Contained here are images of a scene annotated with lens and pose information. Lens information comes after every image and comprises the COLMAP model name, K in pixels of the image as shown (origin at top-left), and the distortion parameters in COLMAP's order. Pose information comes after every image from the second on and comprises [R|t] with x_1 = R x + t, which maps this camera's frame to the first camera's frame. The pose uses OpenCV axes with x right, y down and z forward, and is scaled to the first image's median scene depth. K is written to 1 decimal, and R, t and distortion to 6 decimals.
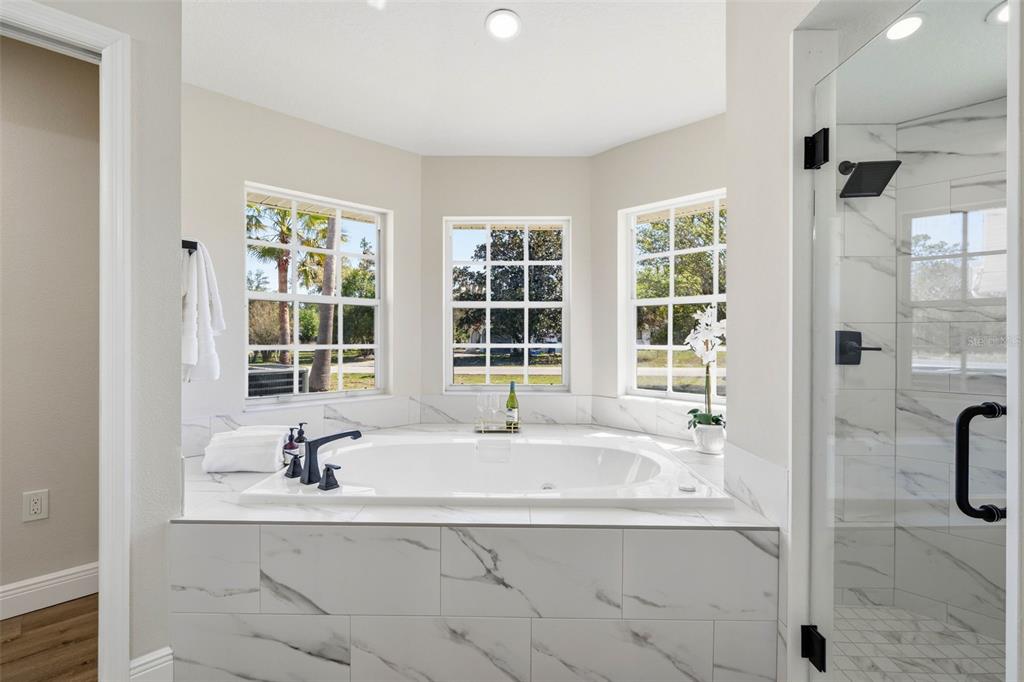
lens RADIAL K [[468.1, 0, 512.5], [0, 468.1, 337.7], [0, 0, 1]] dist [-0.001268, 0.000201]
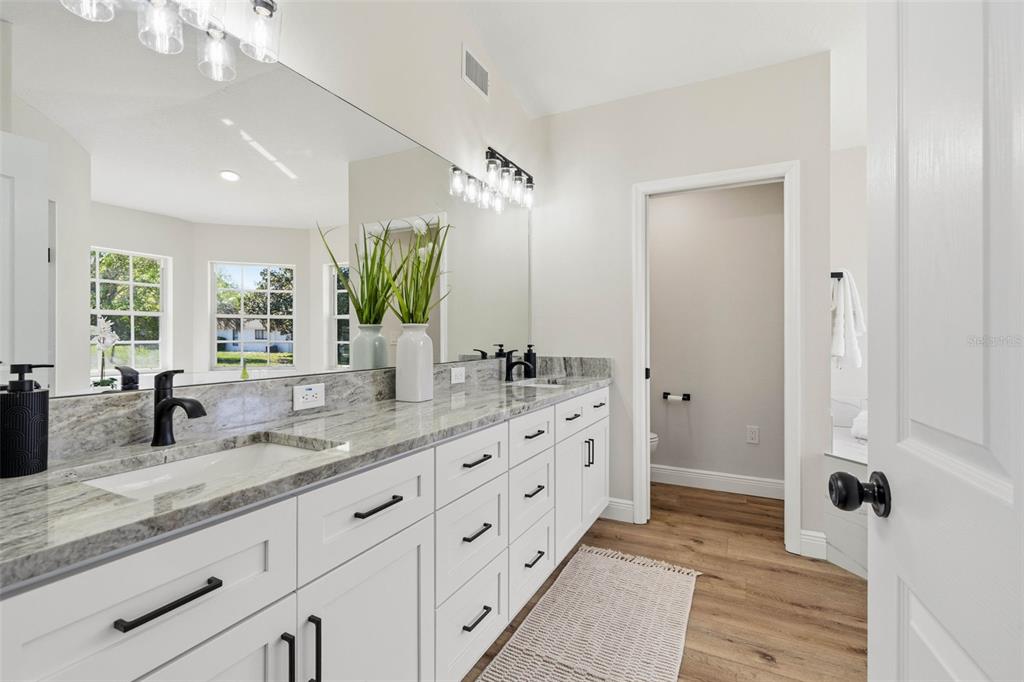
lens RADIAL K [[468.1, 0, 510.5], [0, 468.1, 337.2], [0, 0, 1]] dist [-0.001268, 0.000201]
pose [[0.314187, -0.006159, -0.949341, 0.352848], [0.000701, 0.999980, -0.006256, 0.005936], [0.949361, 0.001300, 0.314185, -0.405042]]
